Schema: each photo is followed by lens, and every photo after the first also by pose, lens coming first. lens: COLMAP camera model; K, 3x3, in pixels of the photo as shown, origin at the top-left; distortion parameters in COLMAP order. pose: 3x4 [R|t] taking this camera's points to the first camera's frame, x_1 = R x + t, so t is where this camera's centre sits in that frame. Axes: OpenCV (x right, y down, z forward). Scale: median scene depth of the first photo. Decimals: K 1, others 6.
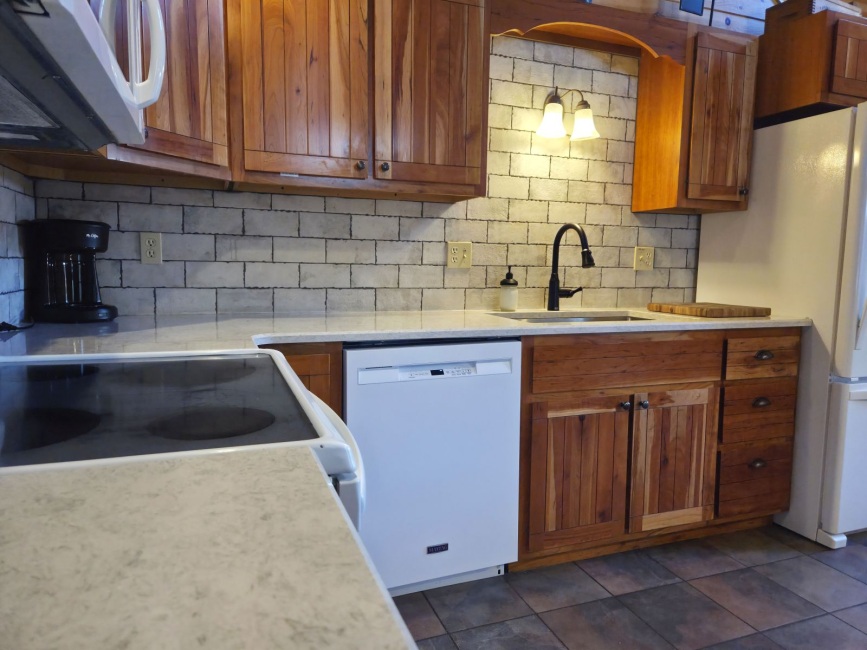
lens RADIAL K [[583.2, 0, 434.2], [0, 583.2, 318.4], [0, 0, 1]] dist [0.058097, -0.036523]
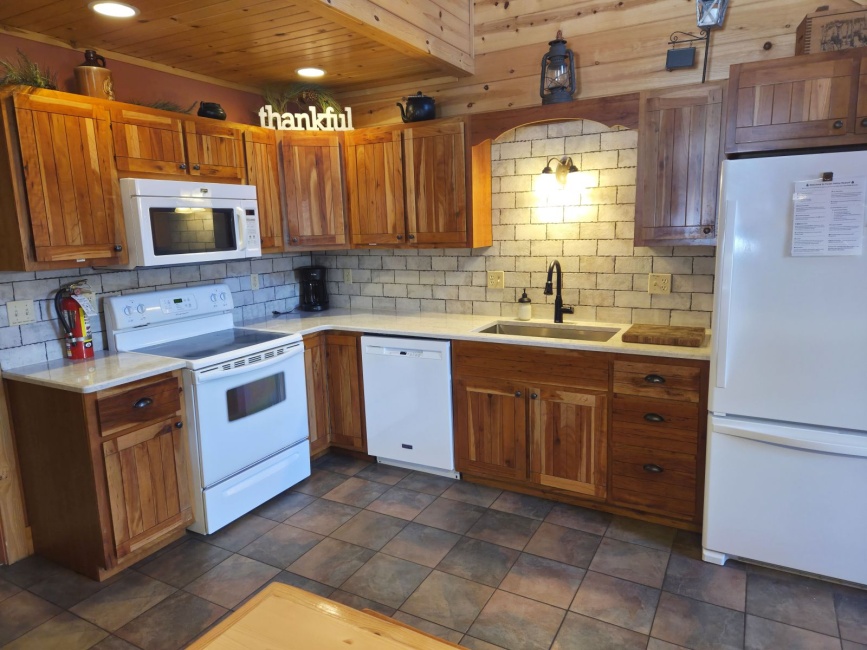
lens RADIAL K [[583.2, 0, 435.6], [0, 583.2, 321.5], [0, 0, 1]] dist [0.058097, -0.036523]
pose [[0.637215, 0.096194, -0.764659, 1.216645], [-0.035909, 0.994808, 0.095223, -0.154219], [0.769849, -0.033219, 0.637361, -0.085140]]
